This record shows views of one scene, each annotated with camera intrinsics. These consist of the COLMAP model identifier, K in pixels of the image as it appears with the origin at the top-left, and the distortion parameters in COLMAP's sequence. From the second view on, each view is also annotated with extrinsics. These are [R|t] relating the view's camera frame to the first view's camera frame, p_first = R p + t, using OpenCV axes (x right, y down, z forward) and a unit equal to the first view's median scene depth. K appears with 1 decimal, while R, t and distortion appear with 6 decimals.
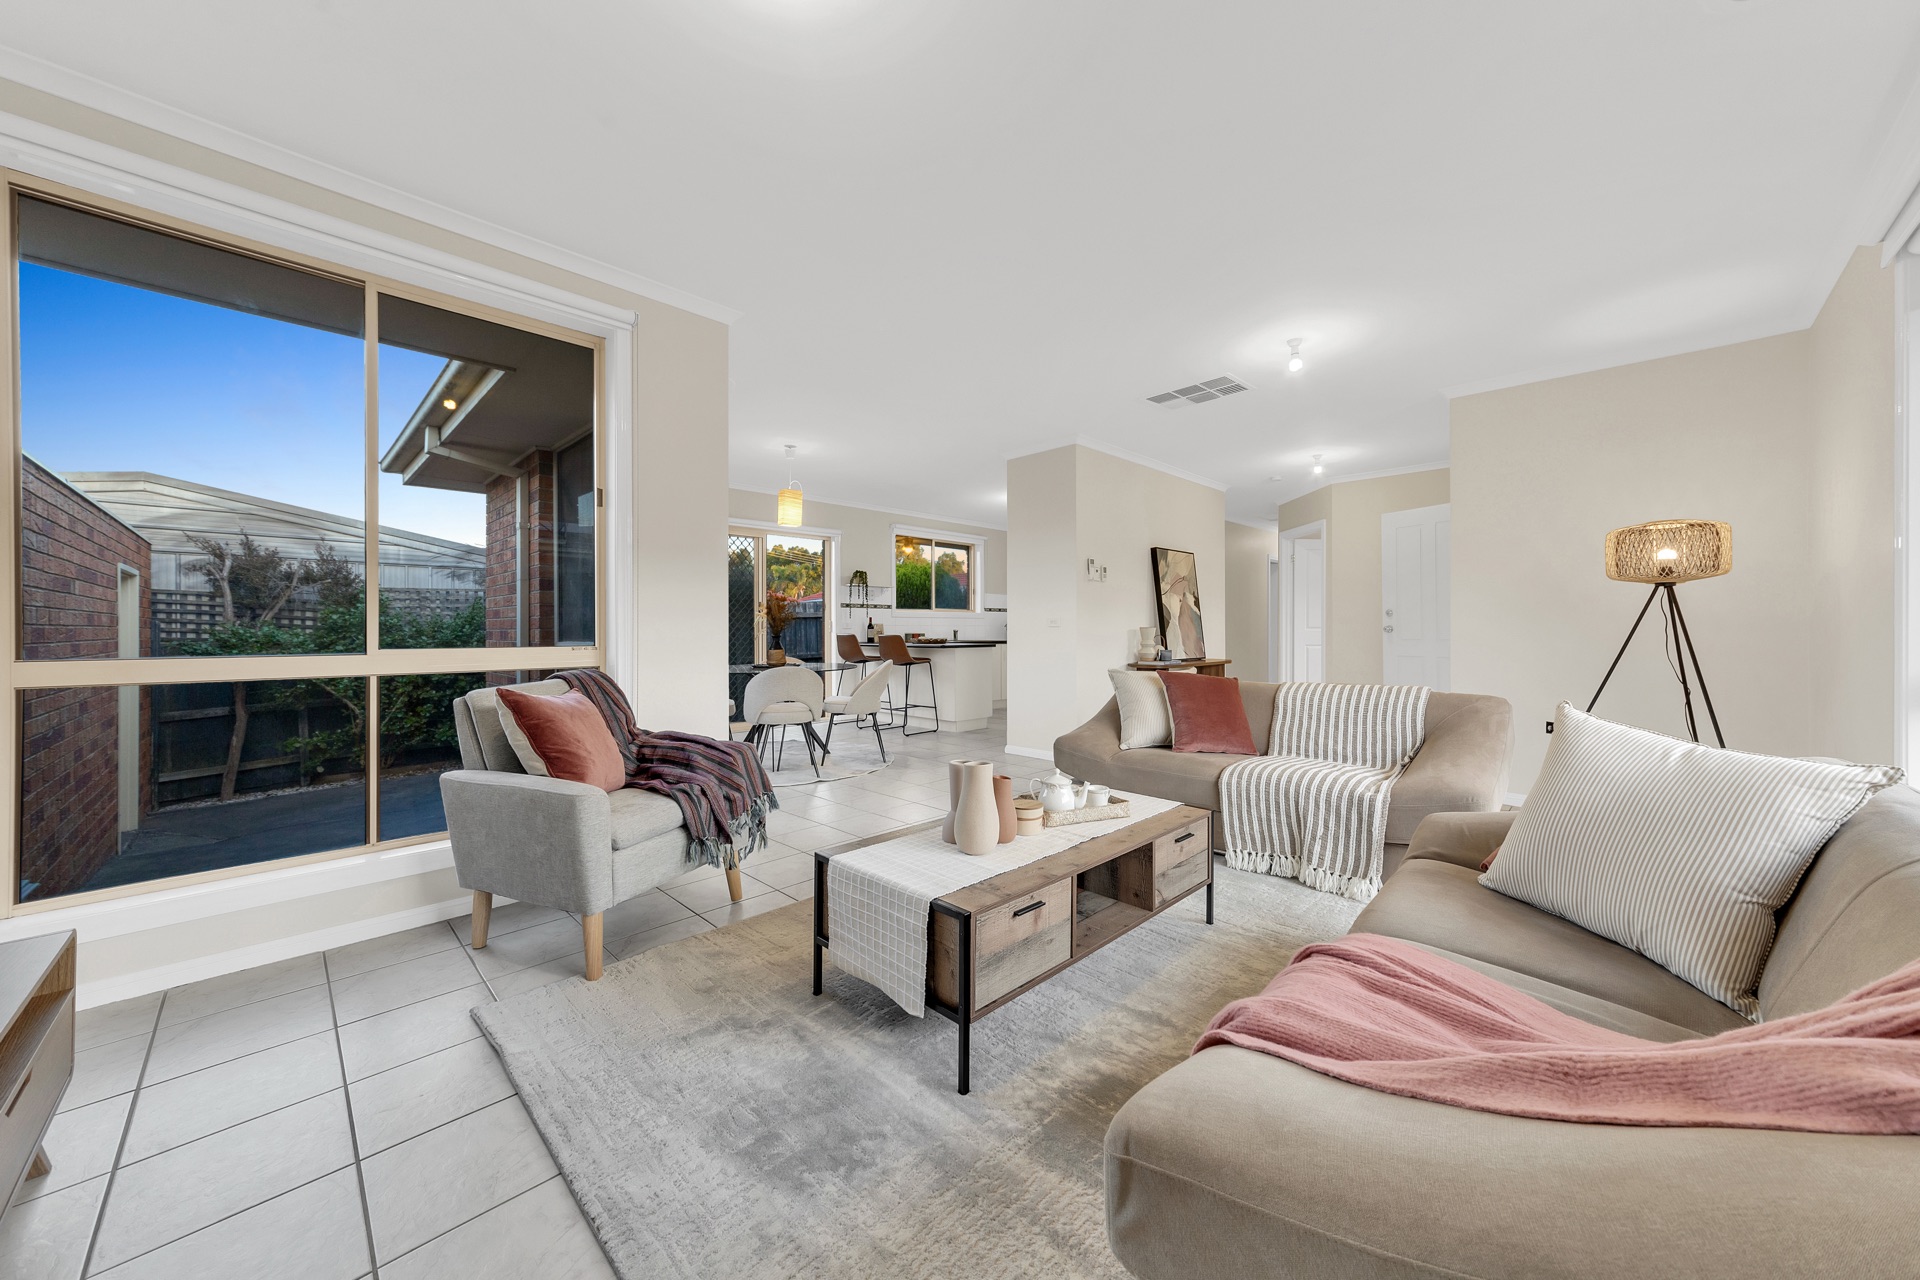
lens RADIAL K [[690.9, 0, 951.0], [0, 690.9, 622.9], [0, 0, 1]] dist [-0.026816, 0.007197]
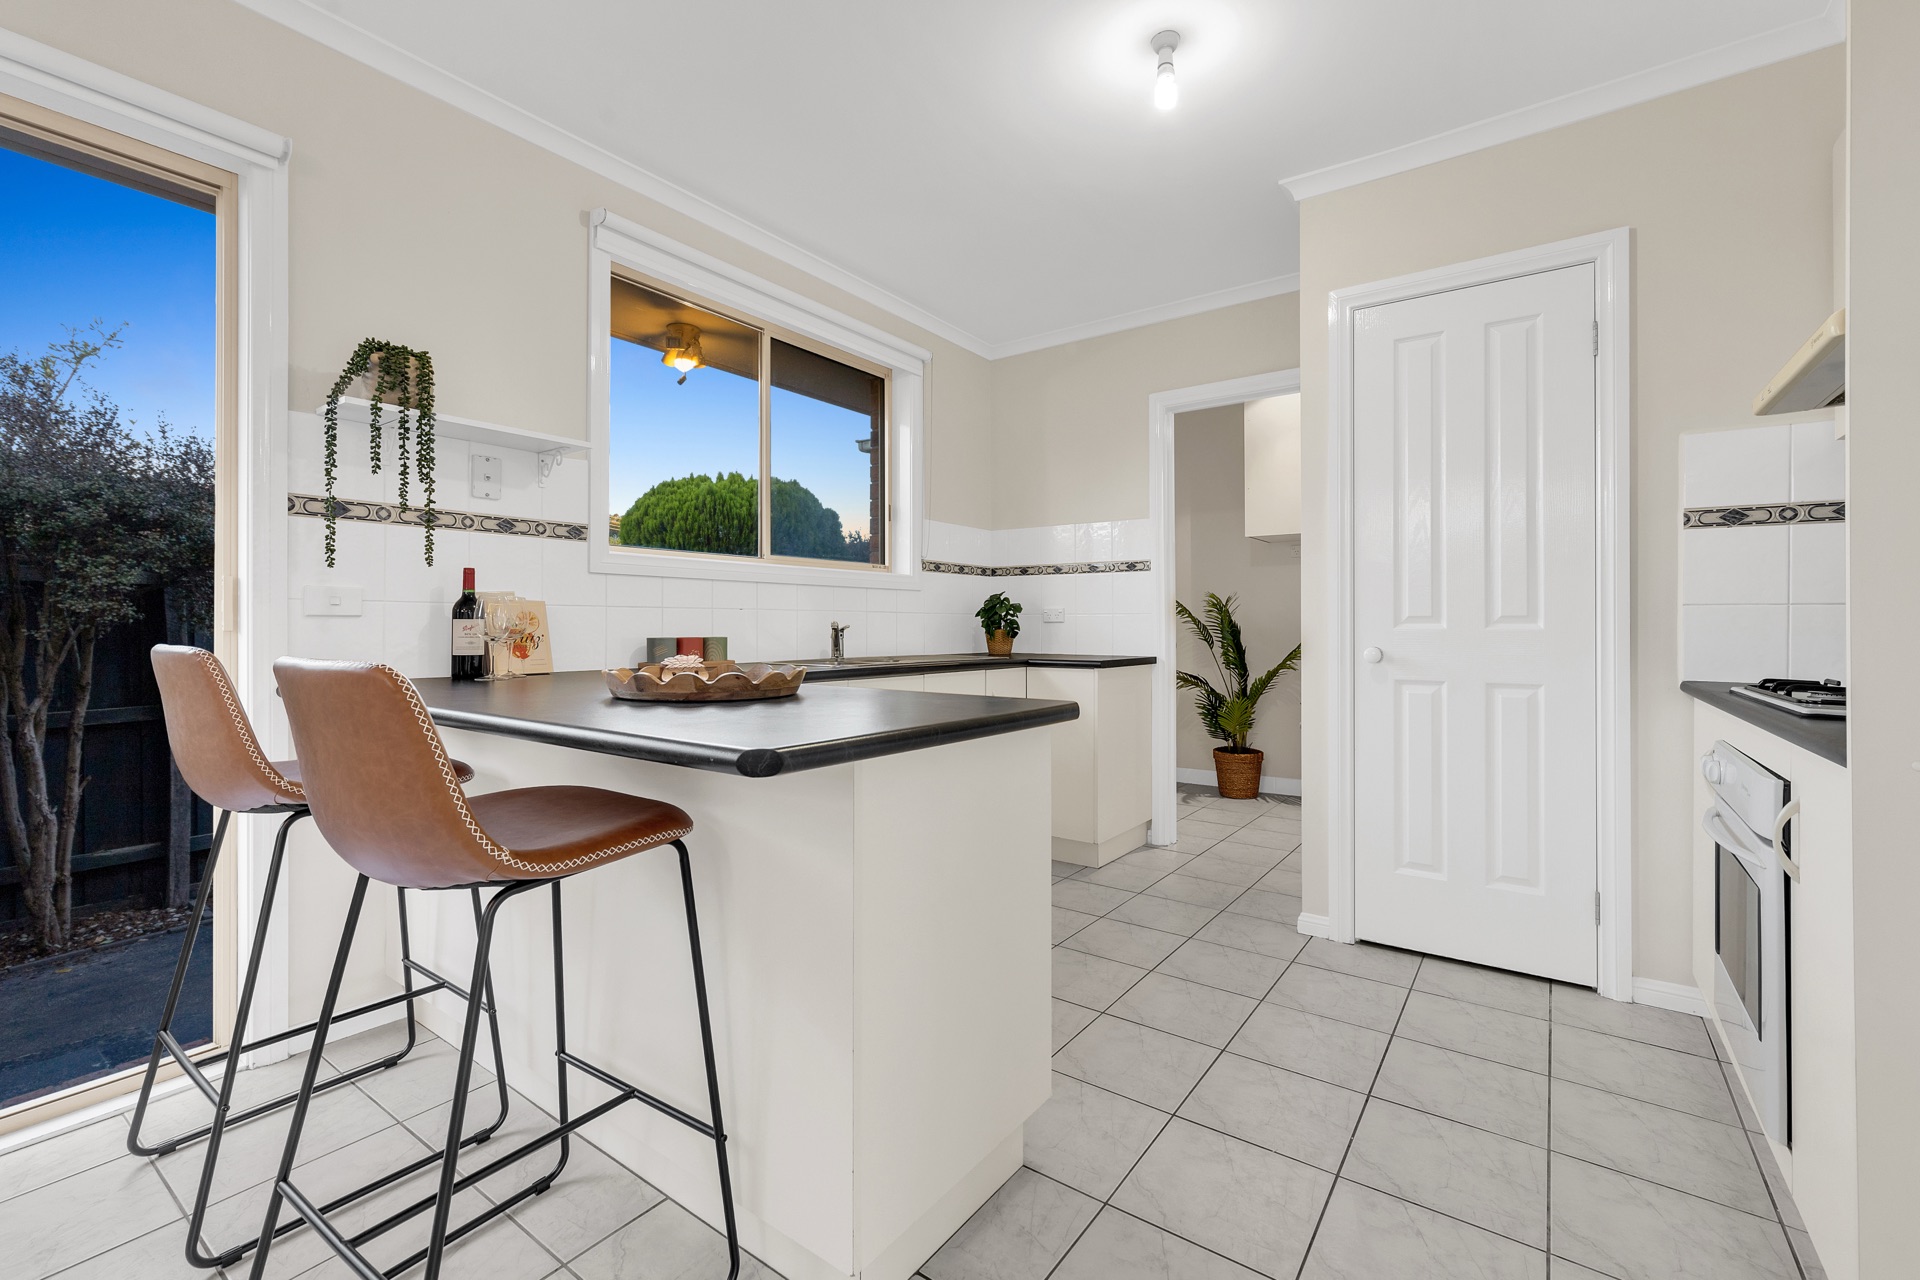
lens RADIAL K [[816.9, 0, 957.6], [0, 816.9, 620.9], [0, 0, 1]] dist [-0.000545, 0.000100]
pose [[0.987172, 0.006010, 0.159545, 0.001519], [-0.007509, 0.999933, 0.008798, 0.005831], [-0.159482, -0.009883, 0.987151, 0.721691]]
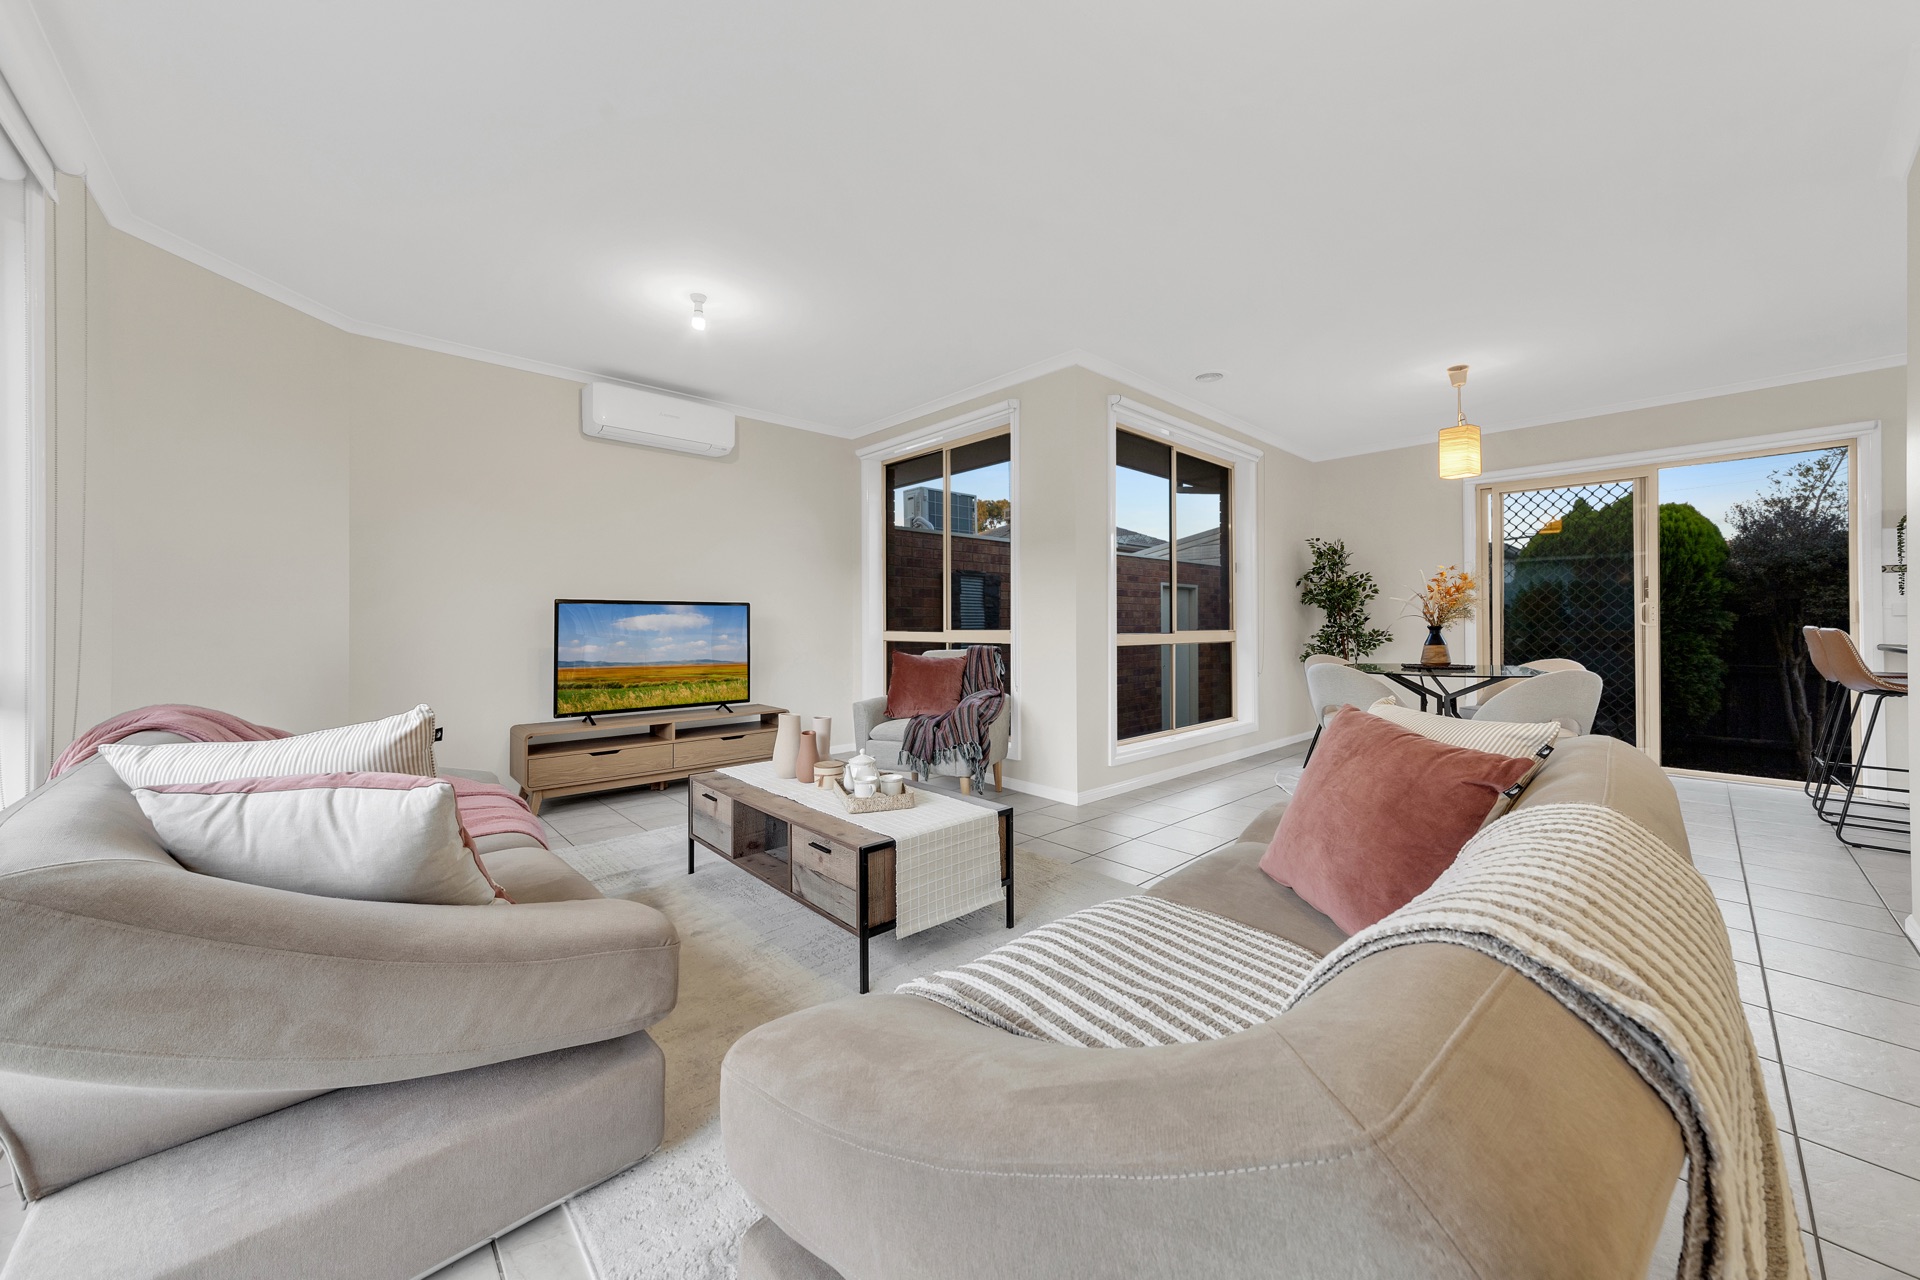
lens RADIAL K [[690.9, 0, 951.0], [0, 690.9, 622.9], [0, 0, 1]] dist [-0.026816, 0.007197]
pose [[-0.056629, 0.010815, -0.998337, 0.363131], [0.011328, 0.999884, 0.010189, 0.000378], [0.998331, -0.010732, -0.056745, 0.358471]]
